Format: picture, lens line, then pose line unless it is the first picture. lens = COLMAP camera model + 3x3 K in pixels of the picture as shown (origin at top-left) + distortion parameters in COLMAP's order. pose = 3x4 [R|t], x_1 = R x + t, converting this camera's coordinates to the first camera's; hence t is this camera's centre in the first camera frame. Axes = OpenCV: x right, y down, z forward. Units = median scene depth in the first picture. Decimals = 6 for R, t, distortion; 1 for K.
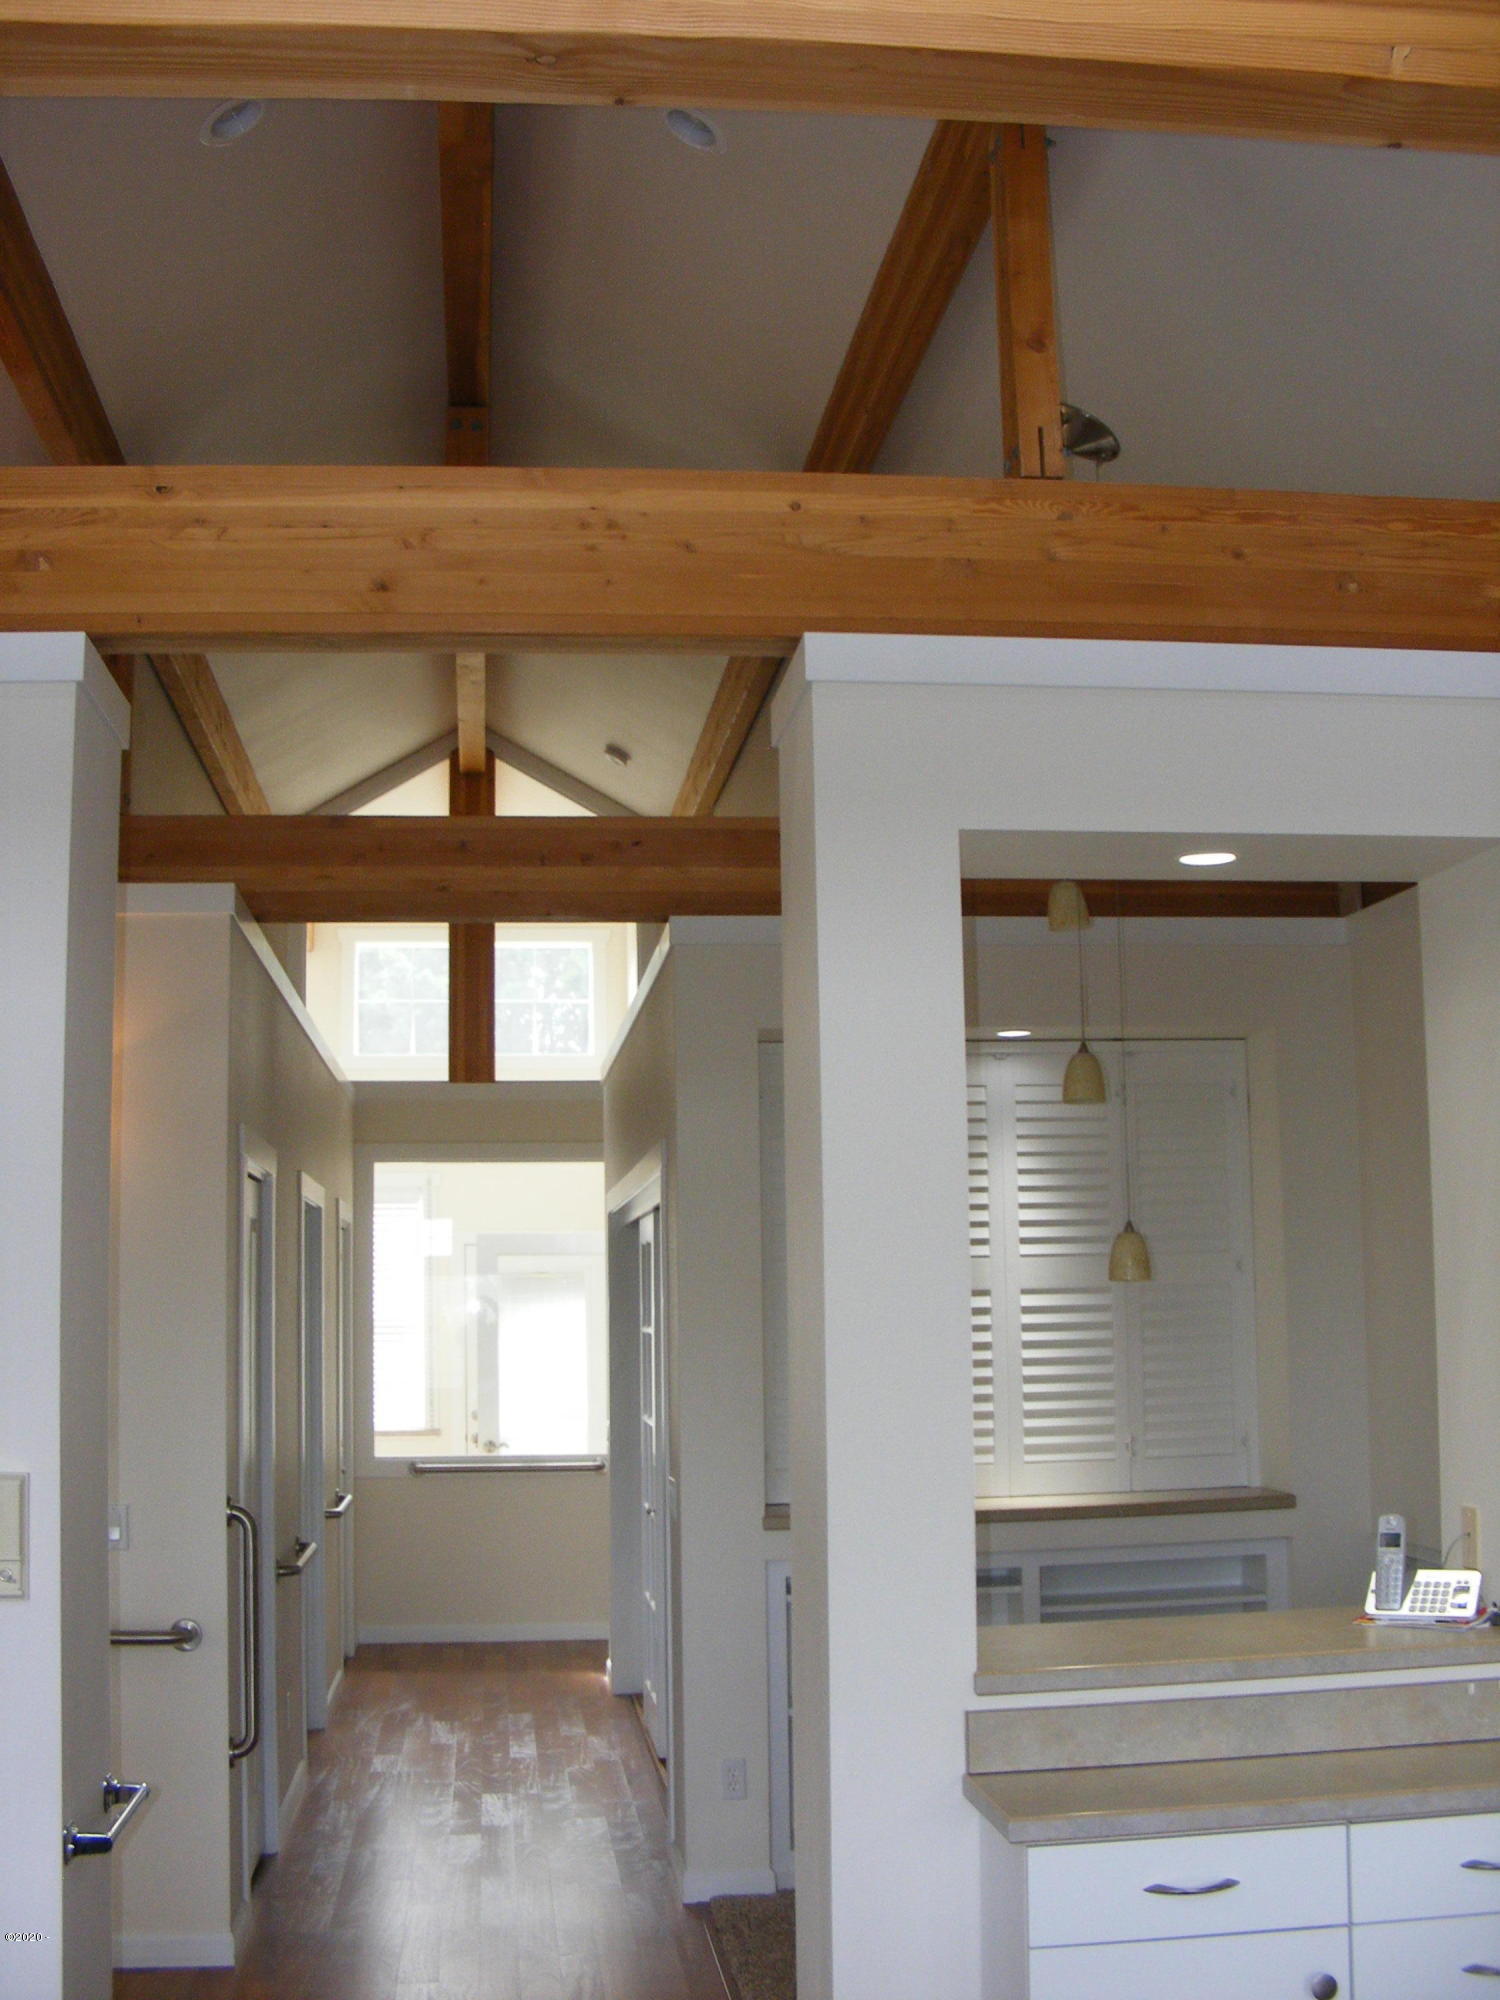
lens RADIAL K [[2264.9, 0, 750.0], [0, 2264.9, 1000.0], [0, 0, 1]] dist [-0.249367, 0.247116]
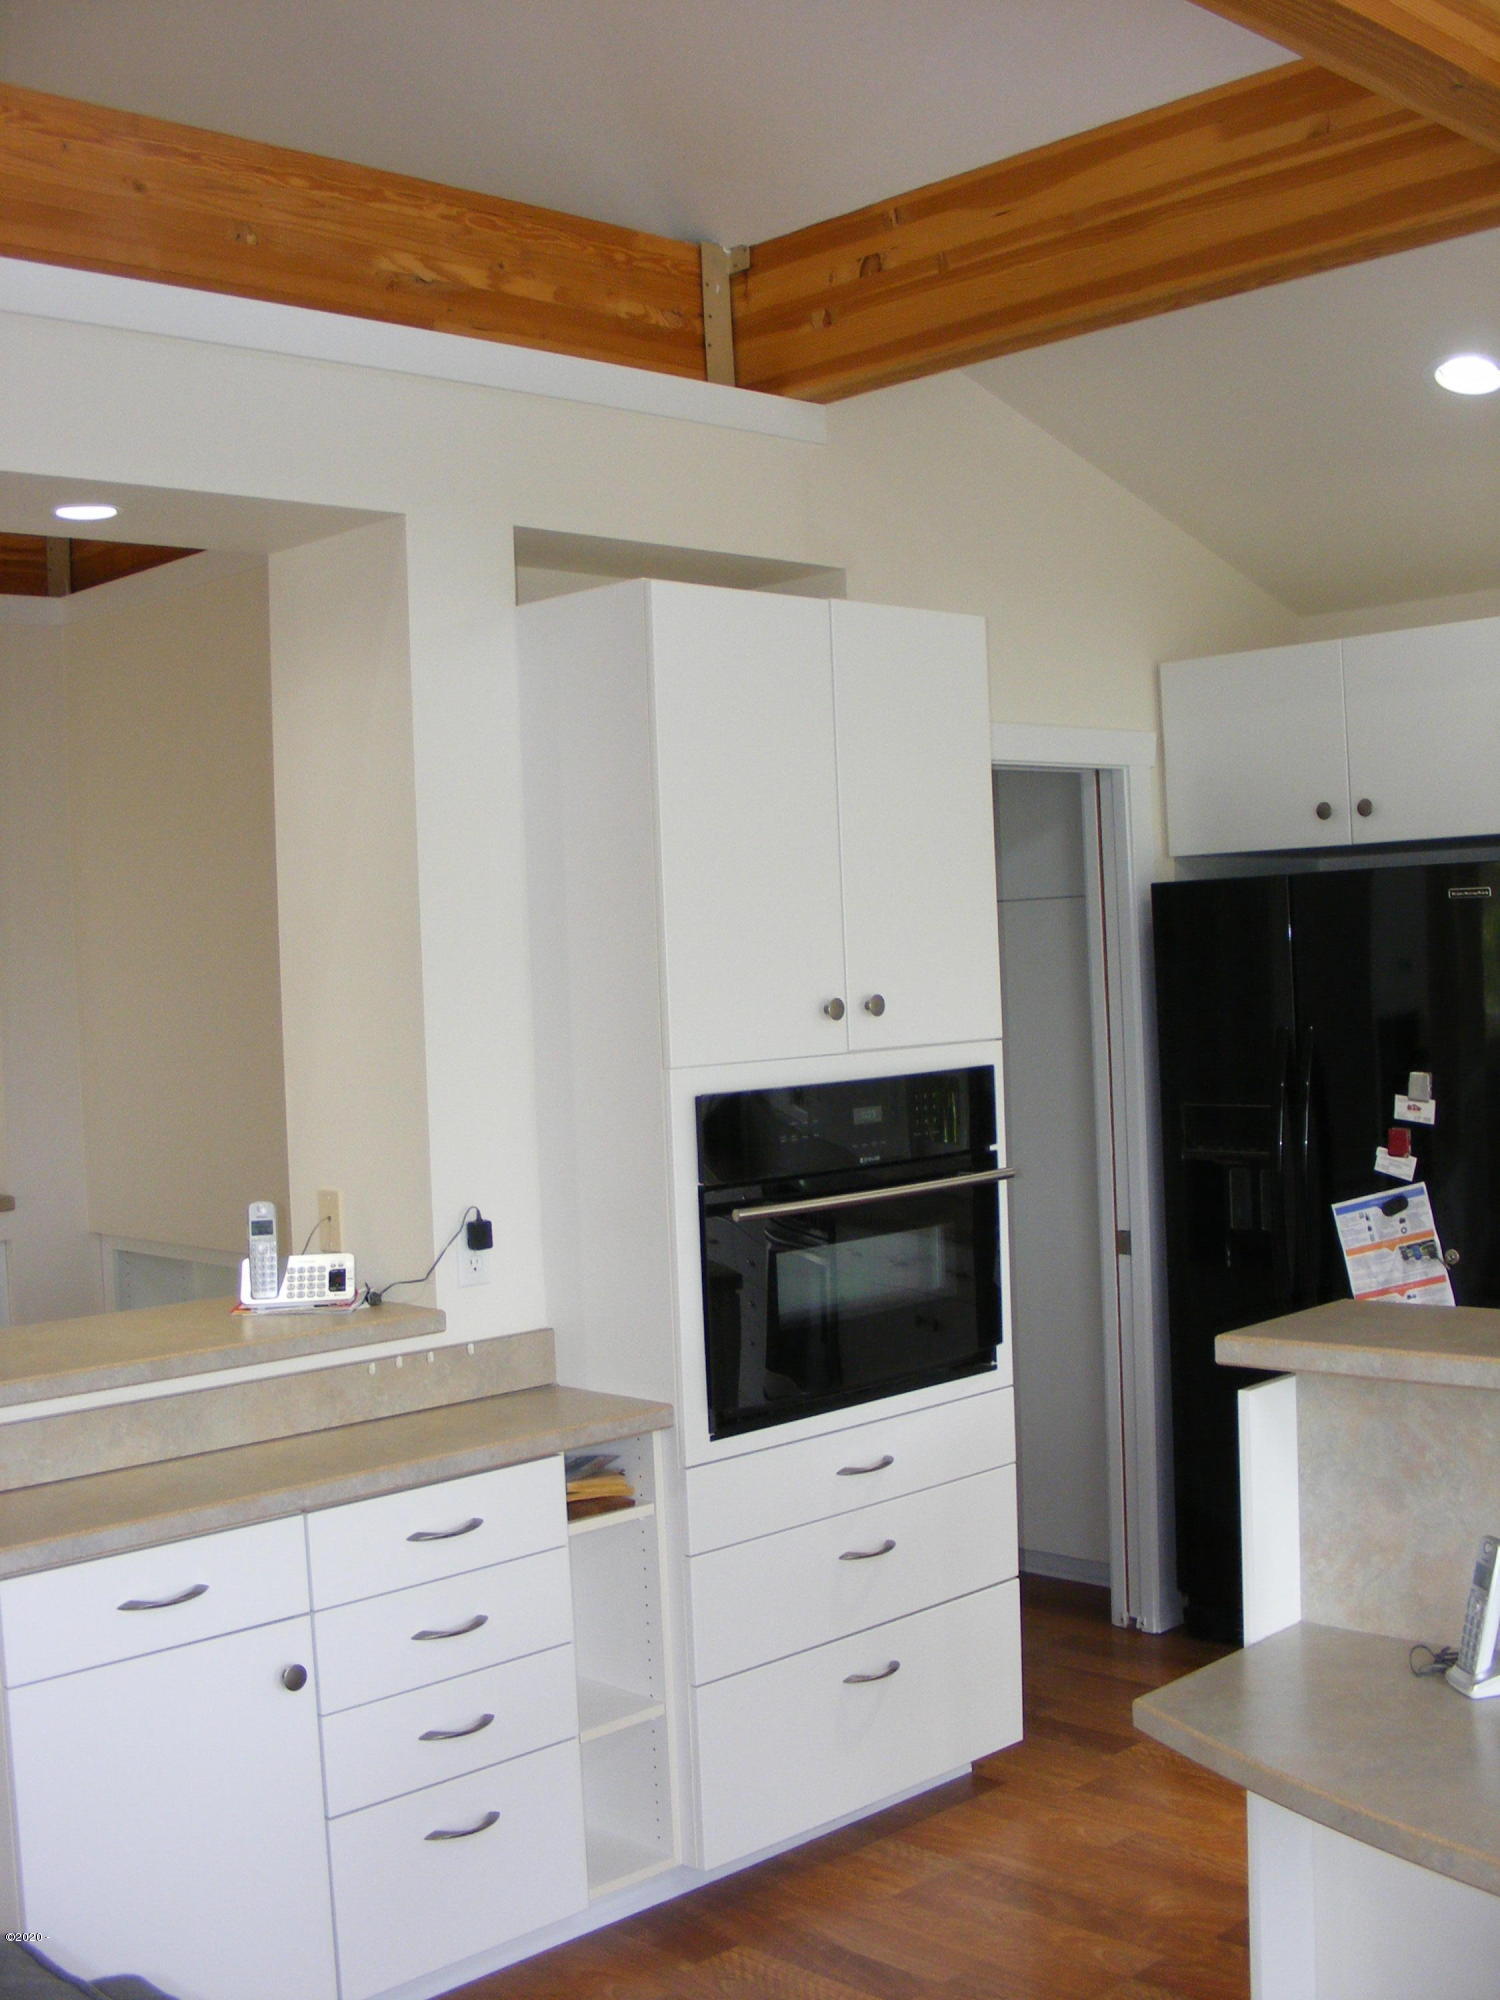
lens RADIAL K [[2264.9, 0, 750.0], [0, 2264.9, 1000.0], [0, 0, 1]] dist [-0.249367, 0.247116]
pose [[0.790738, -0.032258, 0.611304, -0.145426], [-0.048918, 0.992087, 0.115628, 0.019024], [-0.610197, -0.121336, 0.782903, 0.098374]]
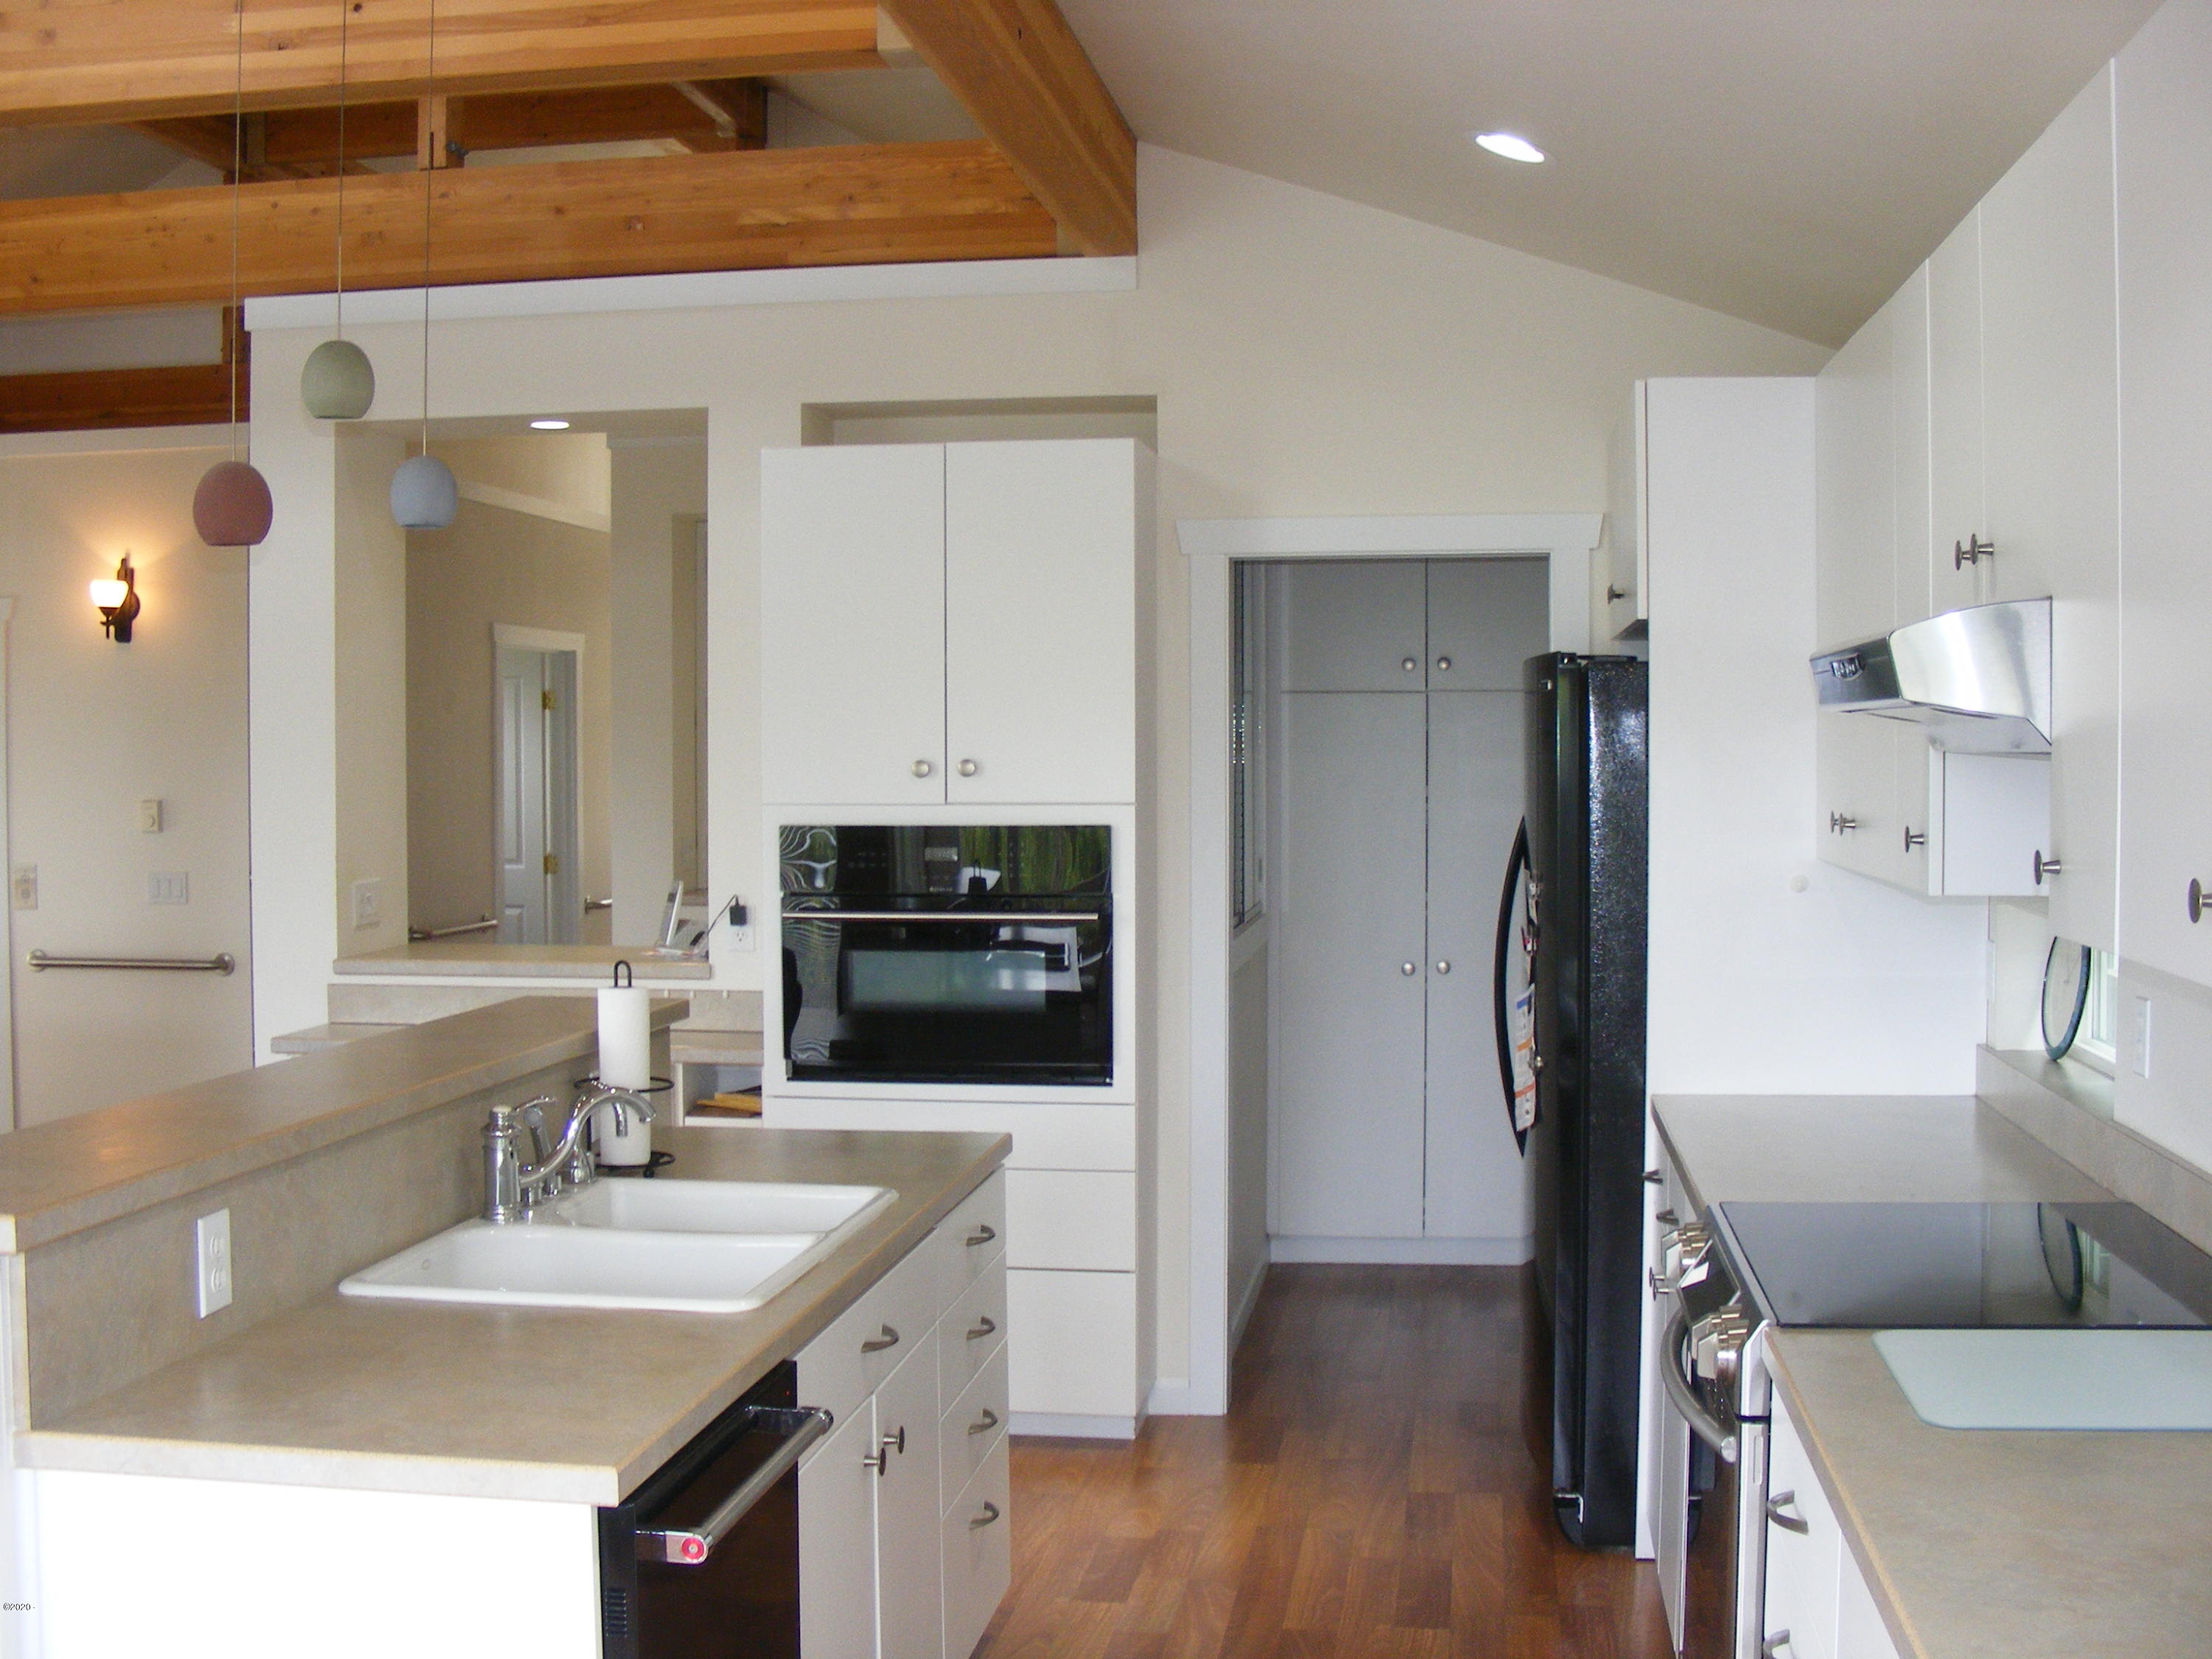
lens RADIAL K [[2504.9, 0, 1106.0], [0, 2504.9, 829.5], [0, 0, 1]] dist [-0.249367, 0.247116]
pose [[0.969488, 0.020990, -0.244238, 1.056020], [0.021833, 0.984974, 0.171315, -0.078640], [0.244164, -0.171421, 0.954463, -0.529282]]
